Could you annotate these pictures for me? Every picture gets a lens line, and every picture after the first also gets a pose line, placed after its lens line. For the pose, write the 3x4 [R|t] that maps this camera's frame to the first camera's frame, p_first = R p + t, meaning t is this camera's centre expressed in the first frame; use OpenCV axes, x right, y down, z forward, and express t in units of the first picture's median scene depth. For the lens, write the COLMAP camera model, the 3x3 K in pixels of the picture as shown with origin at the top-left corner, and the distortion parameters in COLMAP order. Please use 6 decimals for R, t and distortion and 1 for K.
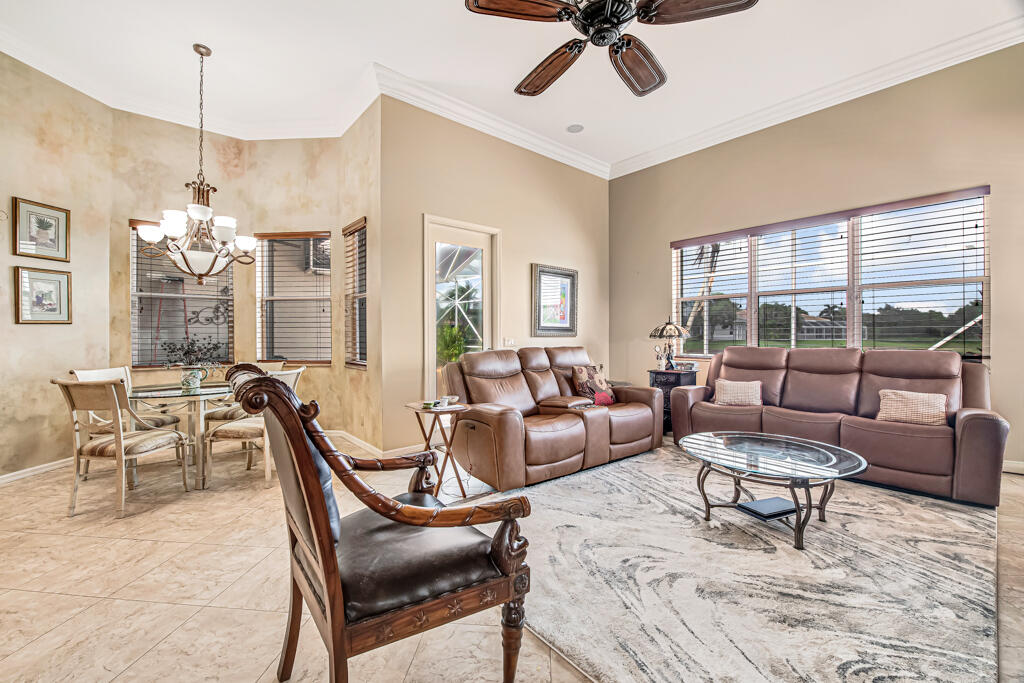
lens RADIAL K [[415.4, 0, 502.9], [0, 415.4, 335.2], [0, 0, 1]] dist [-0.017636, -0.000268]
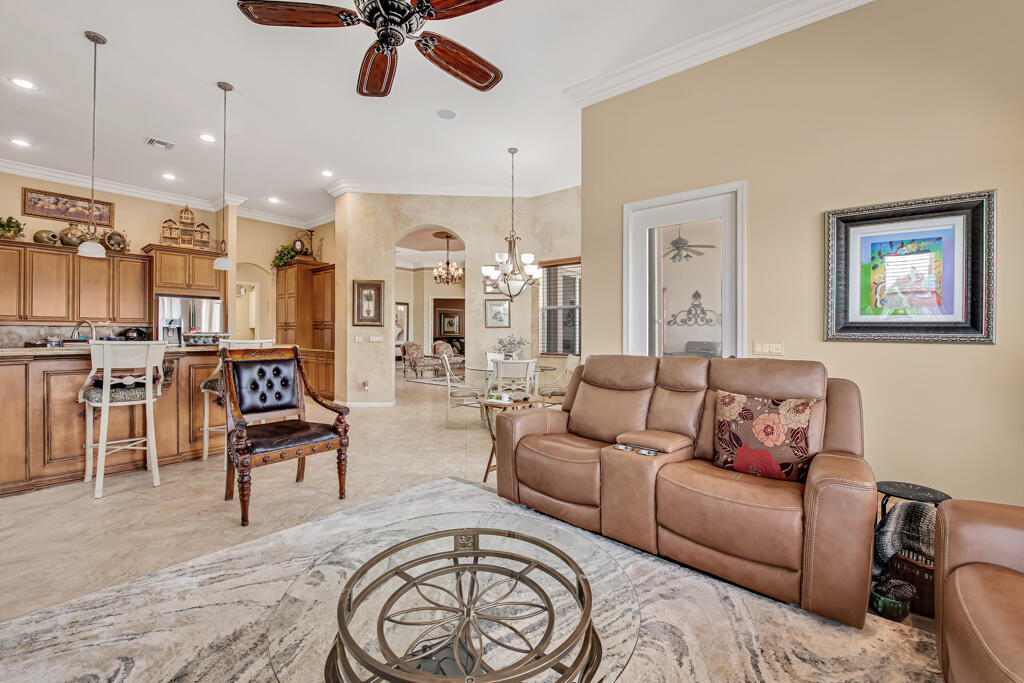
lens RADIAL K [[430.2, 0, 512.0], [0, 430.2, 341.5], [0, 0, 1]] dist [-0.017937, -0.000131]
pose [[0.158677, 0.022463, -0.987075, 0.767635], [-0.007295, 0.999741, 0.021578, -0.006383], [0.987304, 0.003776, 0.158800, 0.630742]]
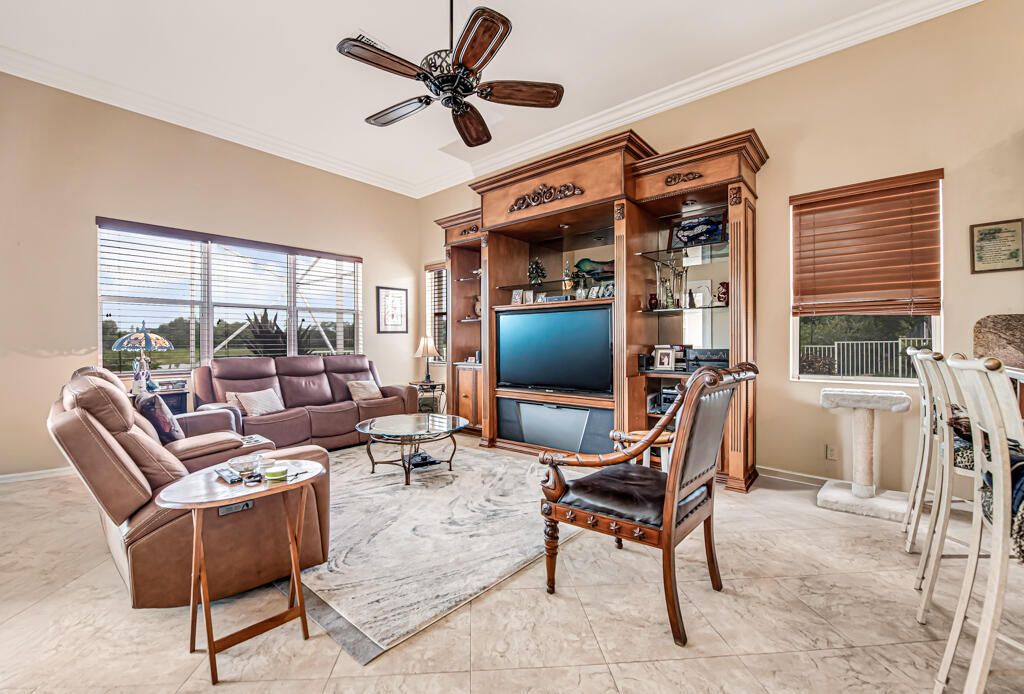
lens RADIAL K [[424.8, 0, 500.7], [0, 424.8, 343.8], [0, 0, 1]] dist [-0.028195, -0.000136]
pose [[-0.157687, 0.002771, 0.987485, -0.561008], [0.010153, 0.999948, -0.001184, 0.002109], [-0.987437, 0.009839, -0.157707, 0.583758]]
